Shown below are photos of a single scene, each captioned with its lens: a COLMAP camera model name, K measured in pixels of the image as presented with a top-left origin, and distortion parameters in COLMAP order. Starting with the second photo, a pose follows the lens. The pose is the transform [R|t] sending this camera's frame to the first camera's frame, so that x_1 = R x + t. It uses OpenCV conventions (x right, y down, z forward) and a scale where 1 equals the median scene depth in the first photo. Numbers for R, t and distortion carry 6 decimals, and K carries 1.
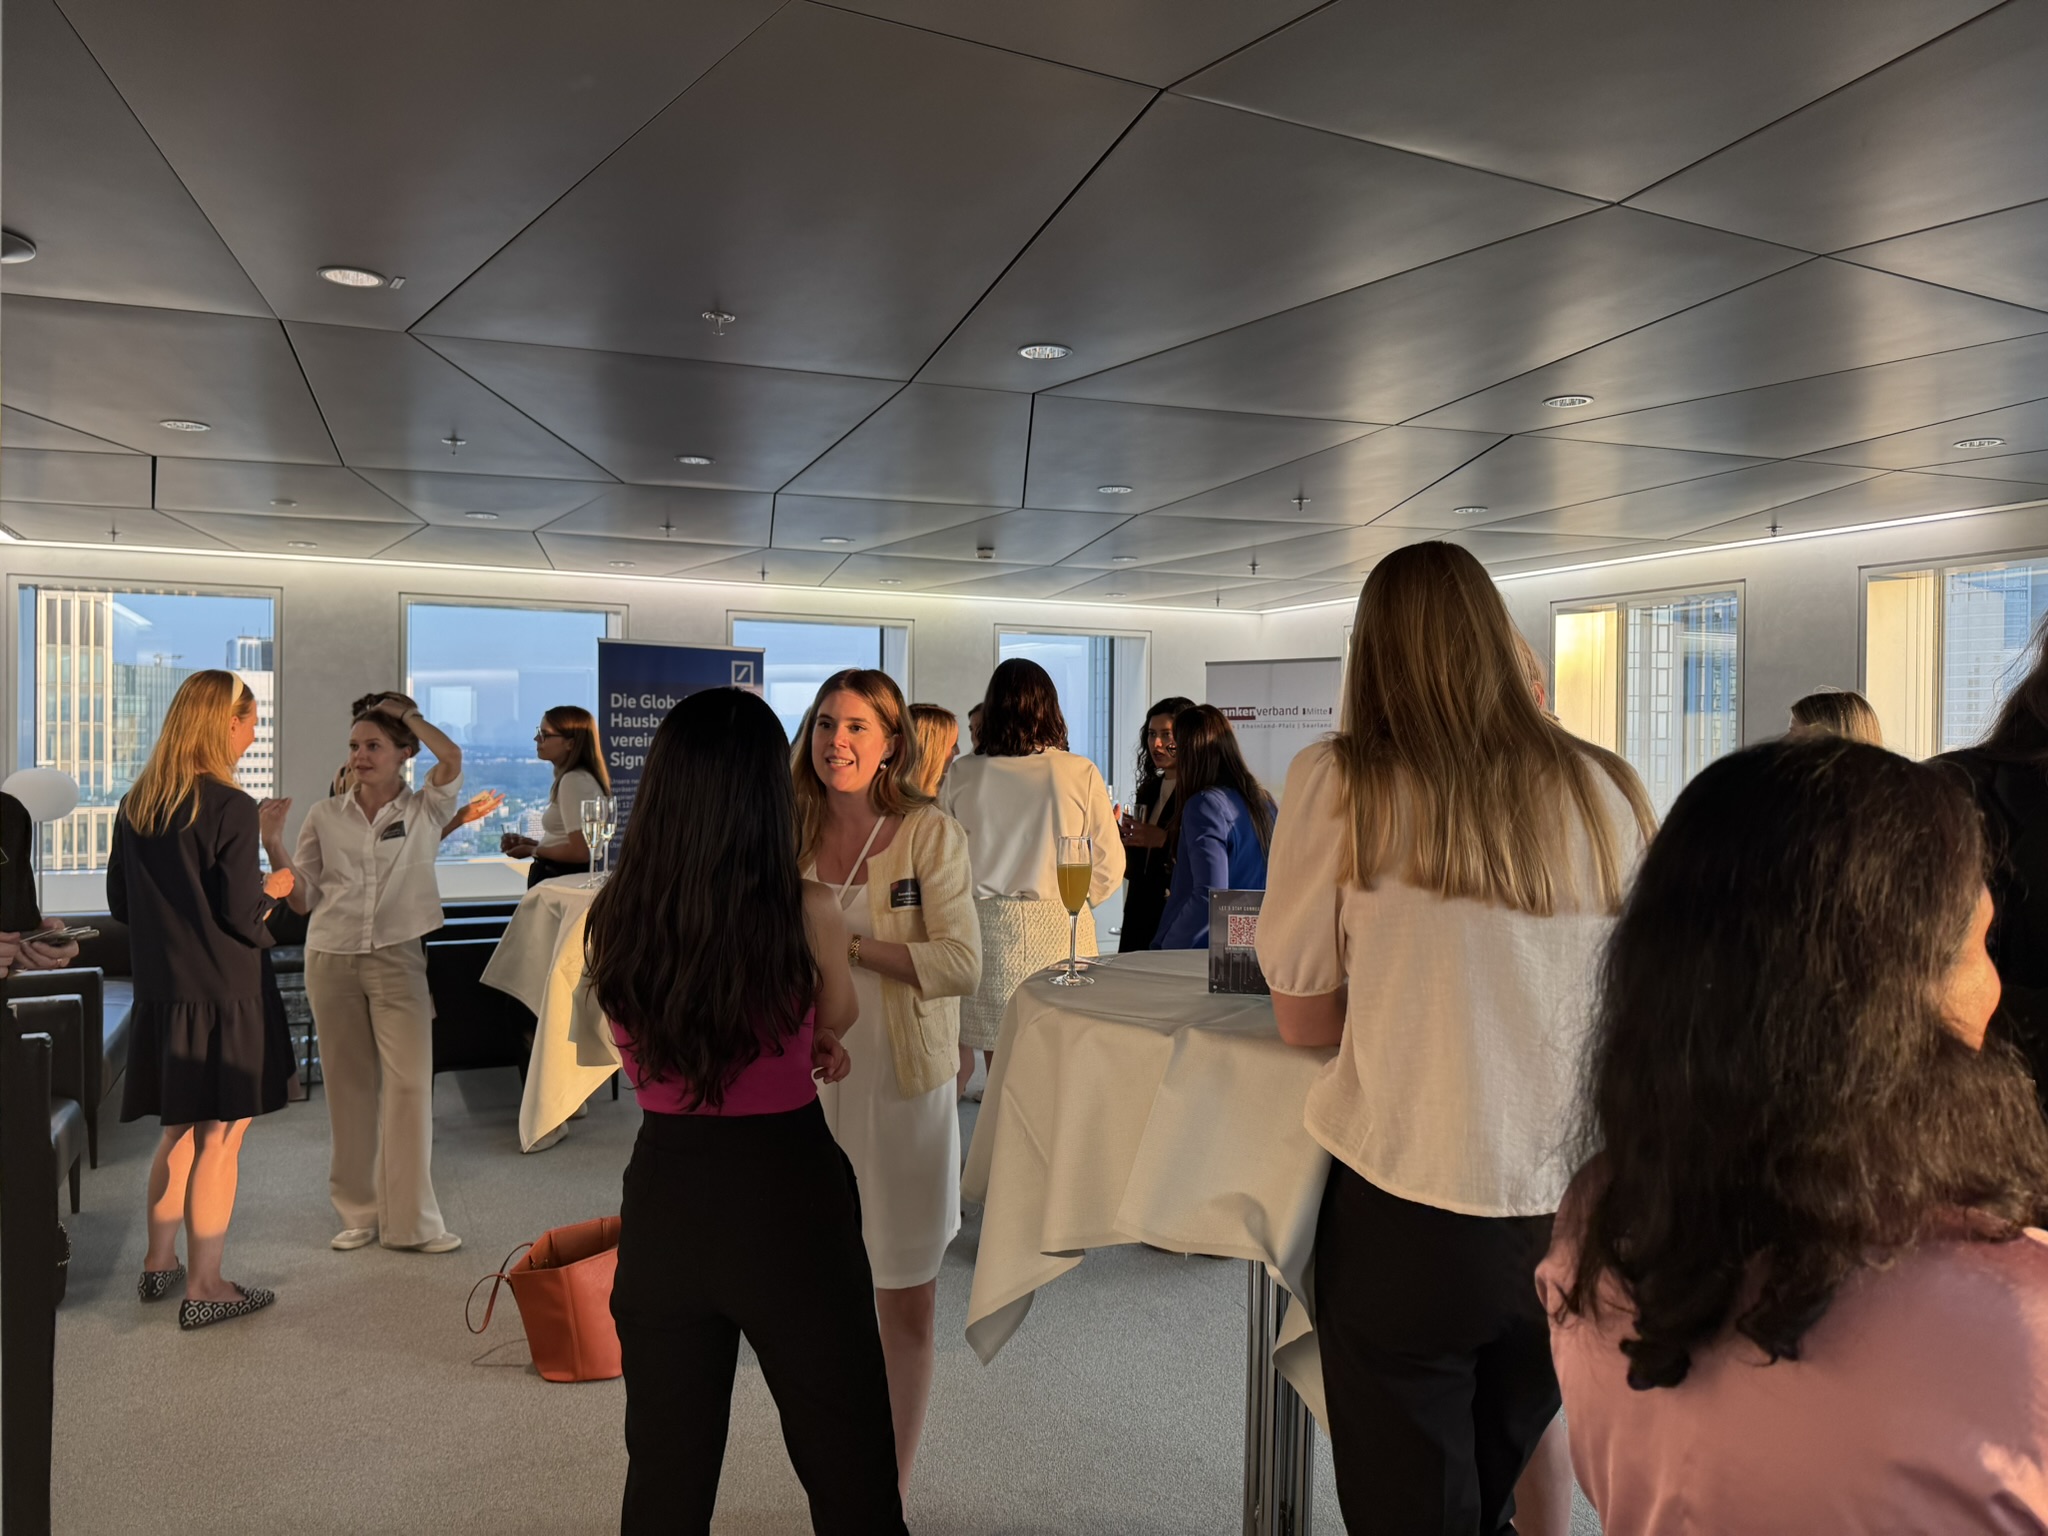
lens RADIAL K [[1421.2, 0, 1030.5], [0, 1421.2, 772.6], [0, 0, 1]] dist [0.010135, 0.018699]
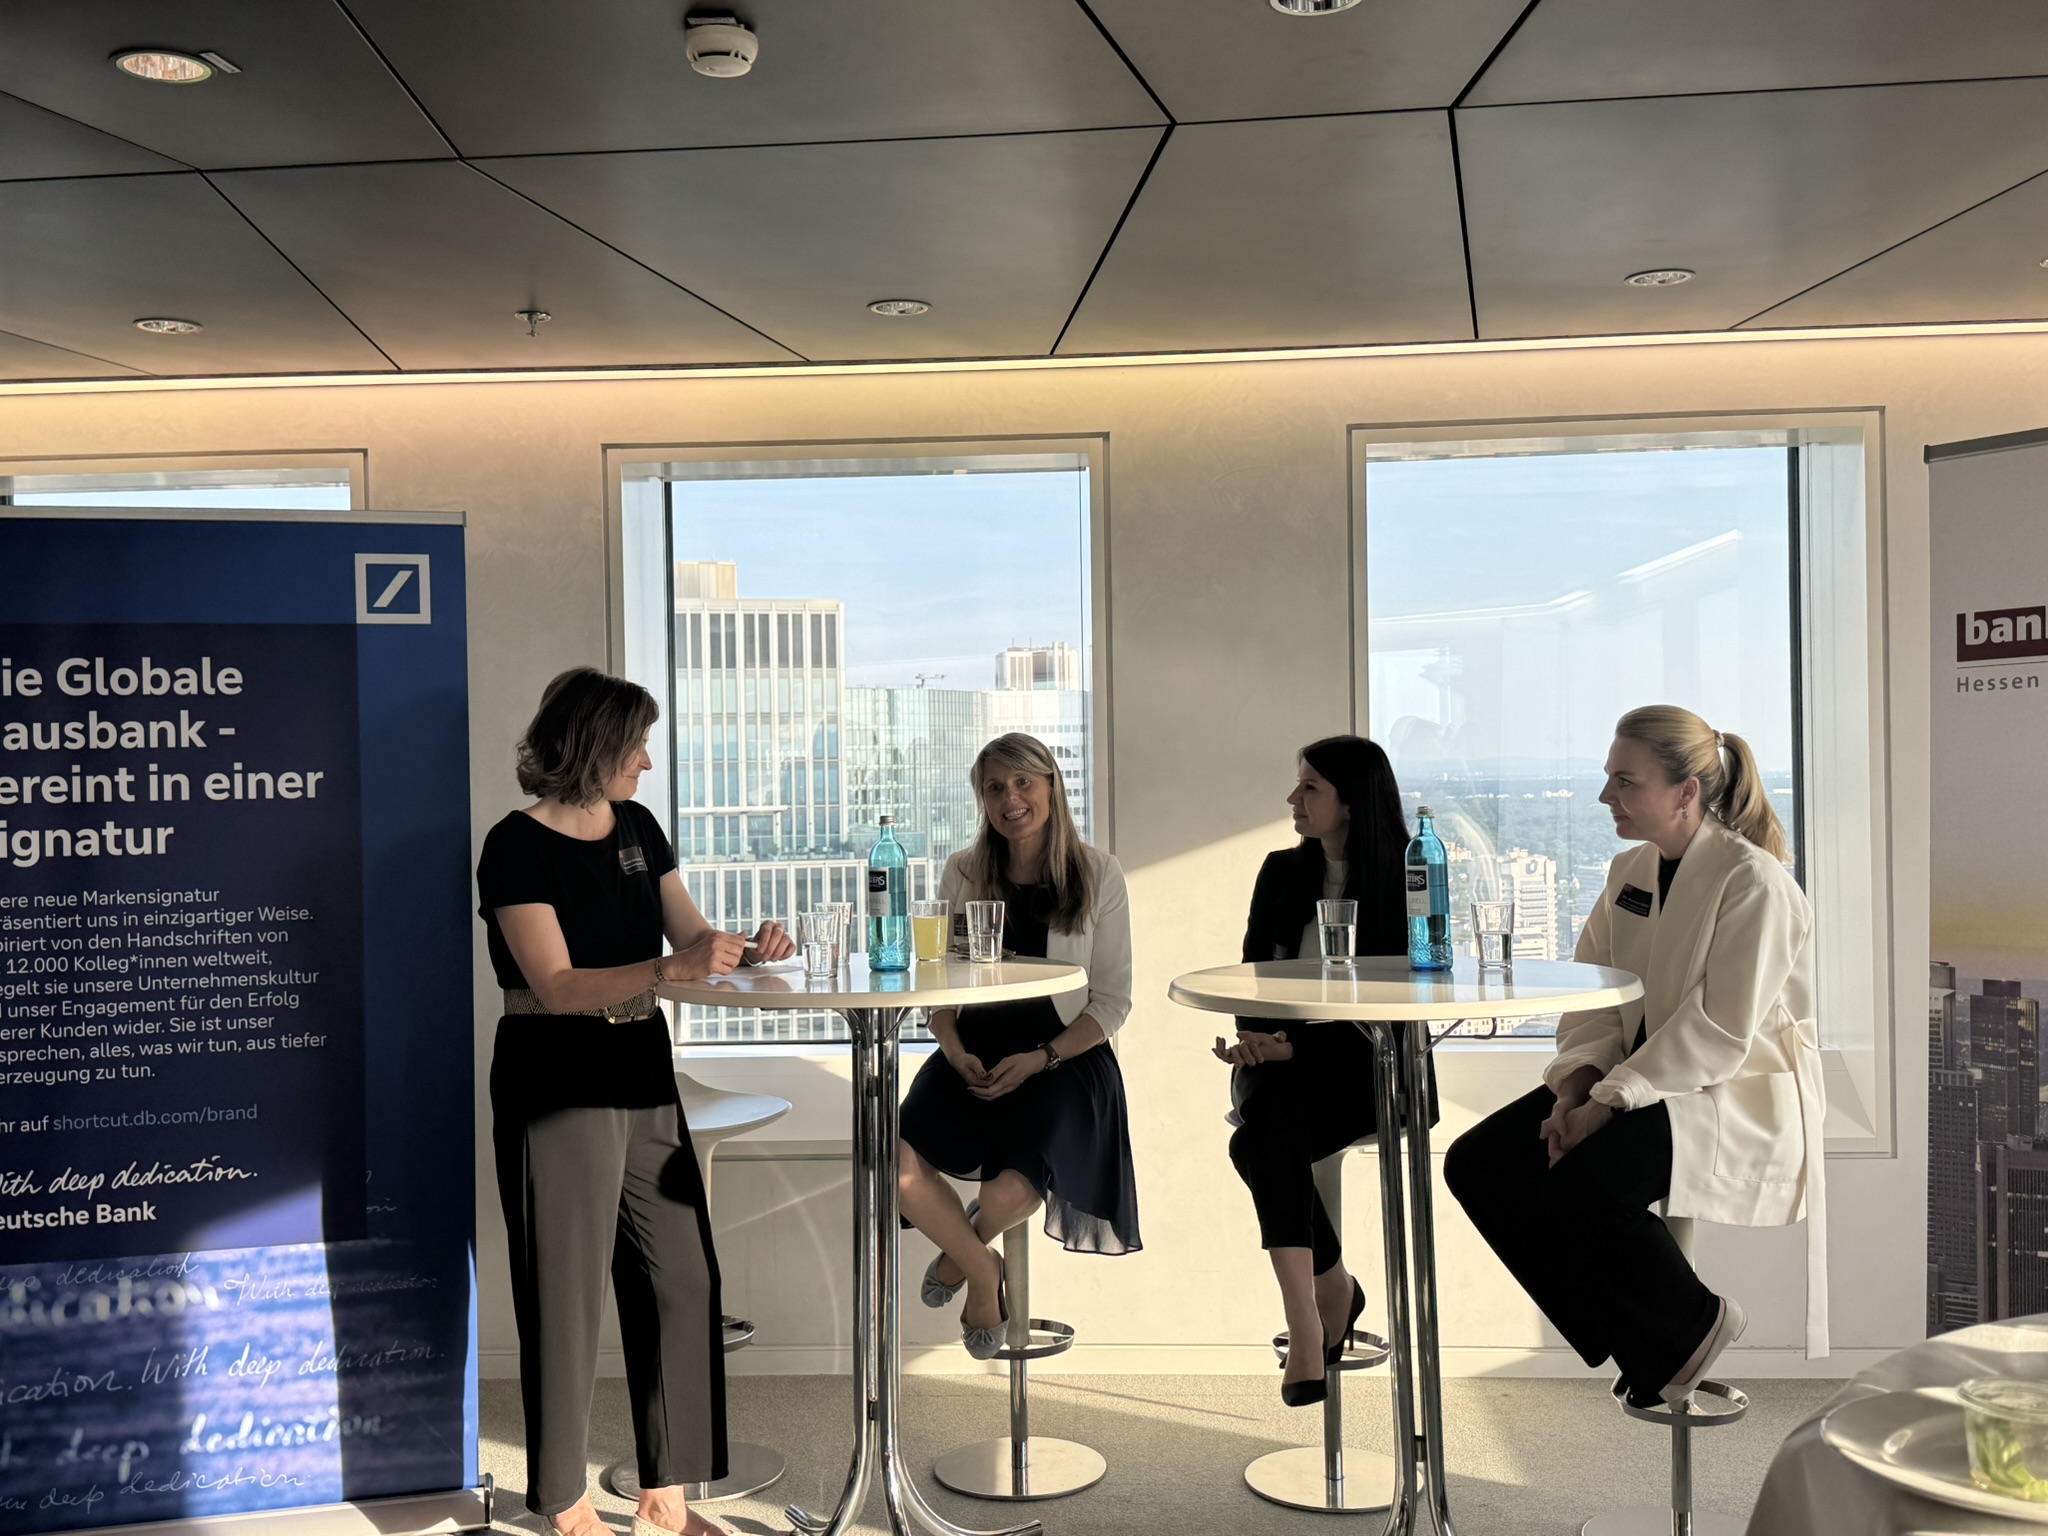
lens RADIAL K [[1991.2, 0, 1009.6], [0, 1991.2, 762.4], [0, 0, 1]] dist [0.072621, 0.000000]
pose [[0.872105, -0.025988, -0.488627, 0.183174], [0.014982, 0.999539, -0.026422, -0.011009], [0.489089, 0.015723, 0.872092, 0.653310]]
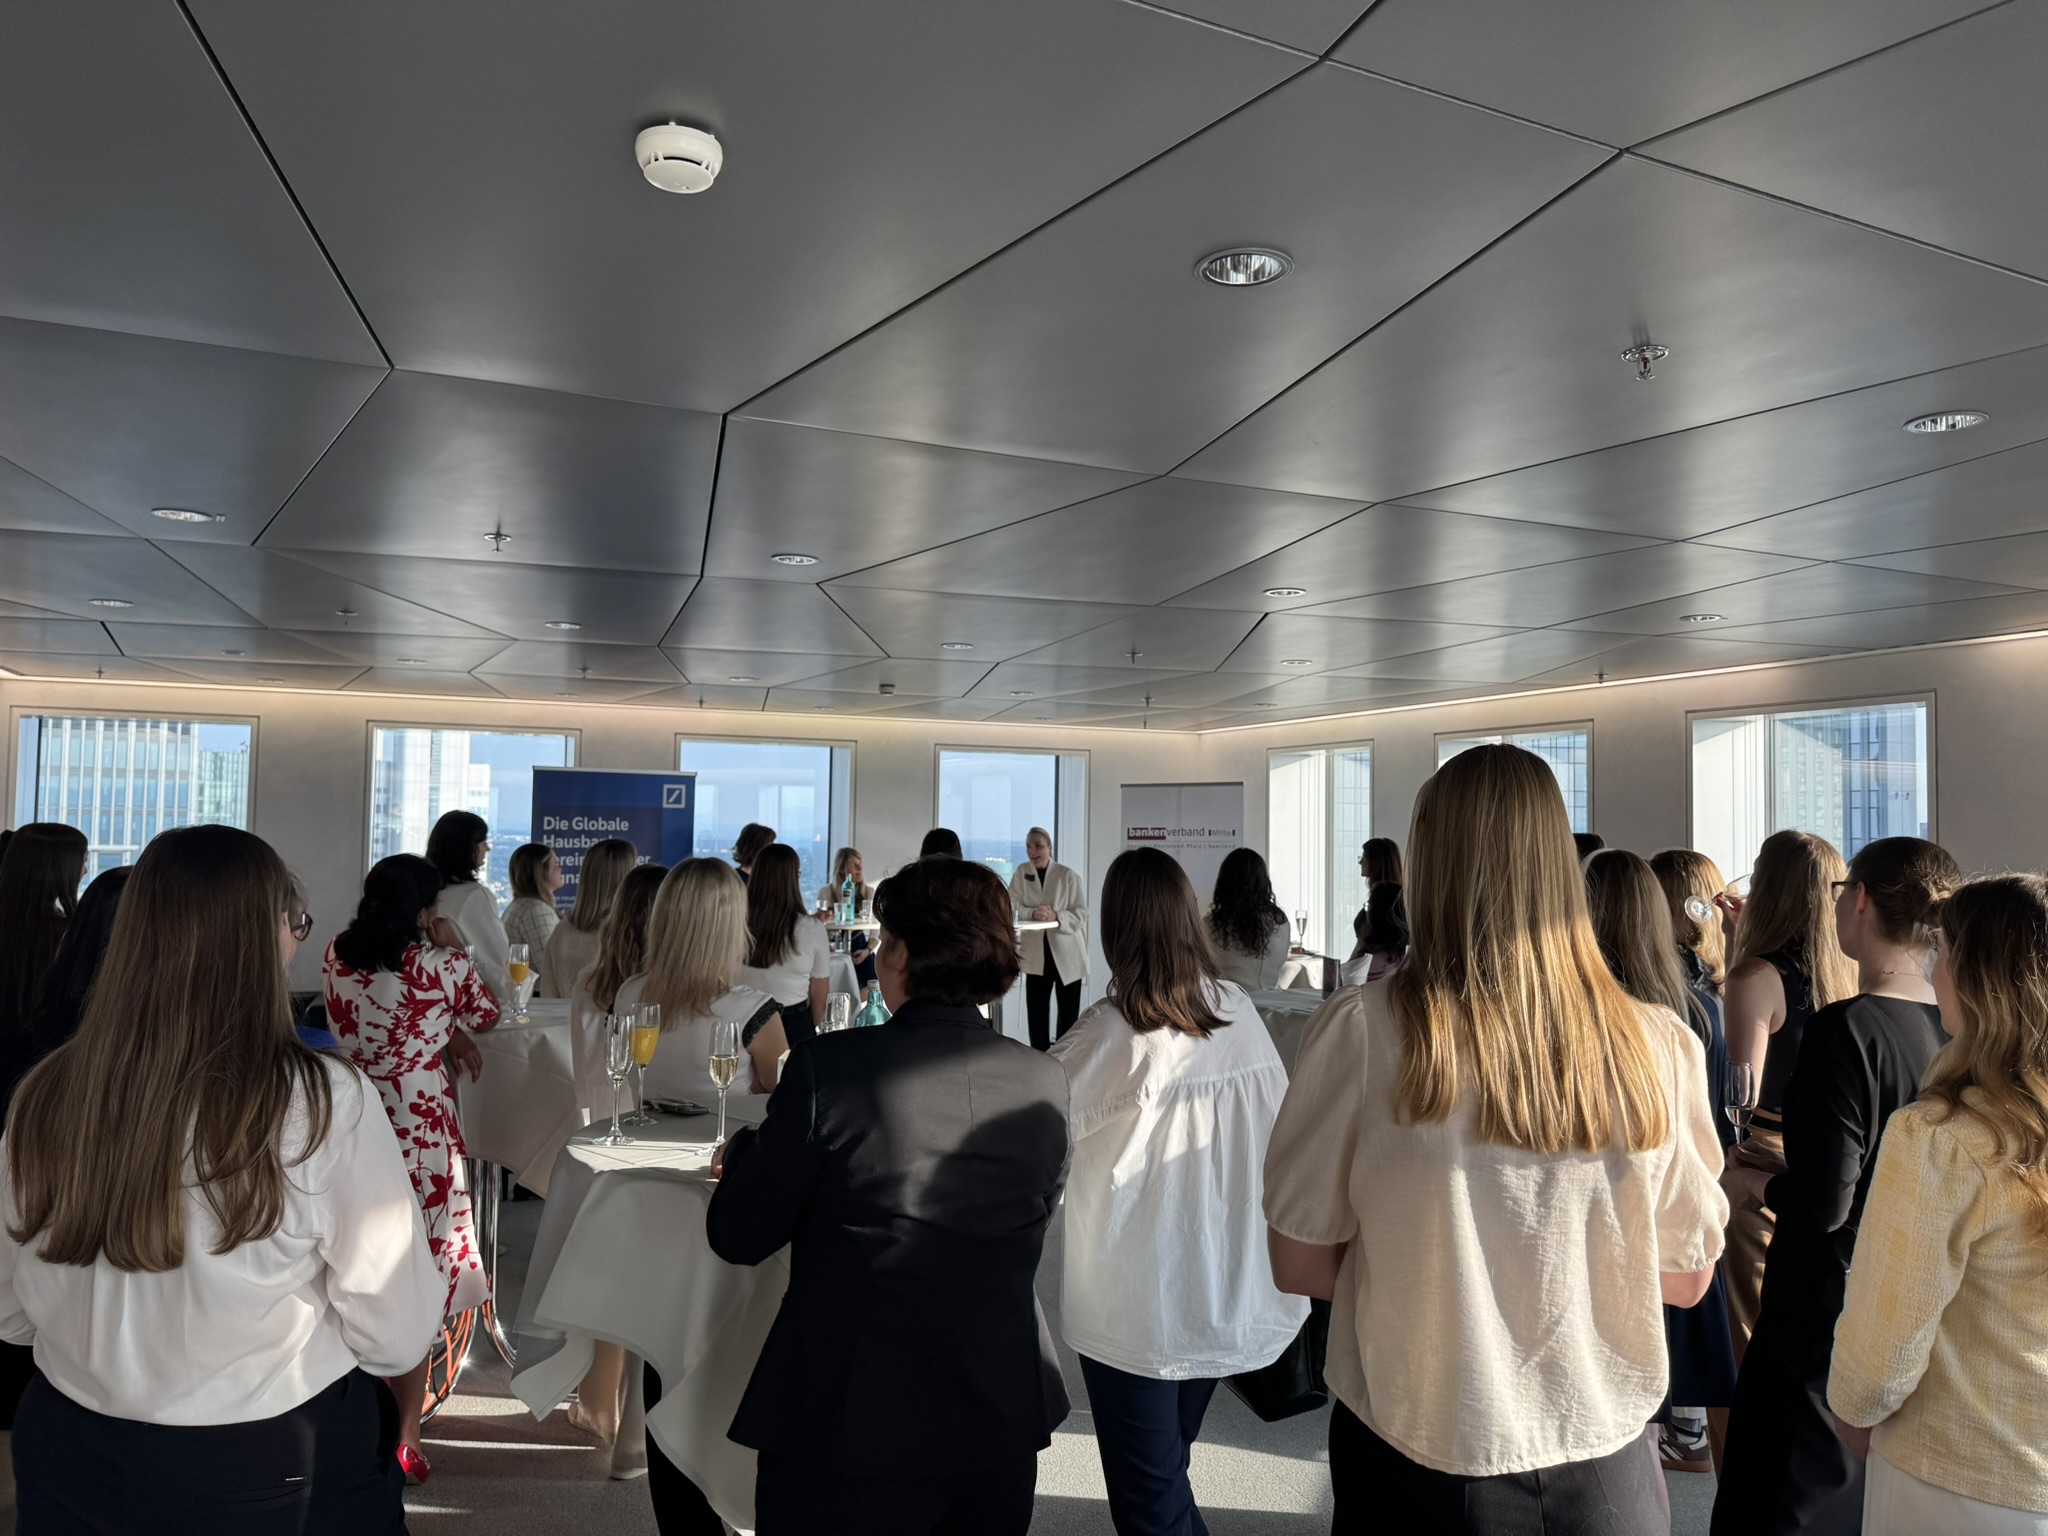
lens RADIAL K [[1421.2, 0, 1040.7], [0, 1421.2, 763.5], [0, 0, 1]] dist [0.010135, 0.018699]
pose [[0.999223, 0.005177, -0.039073, 0.120712], [-0.007874, 0.997573, -0.069184, -0.023002], [0.038620, 0.069437, 0.996838, -0.067832]]
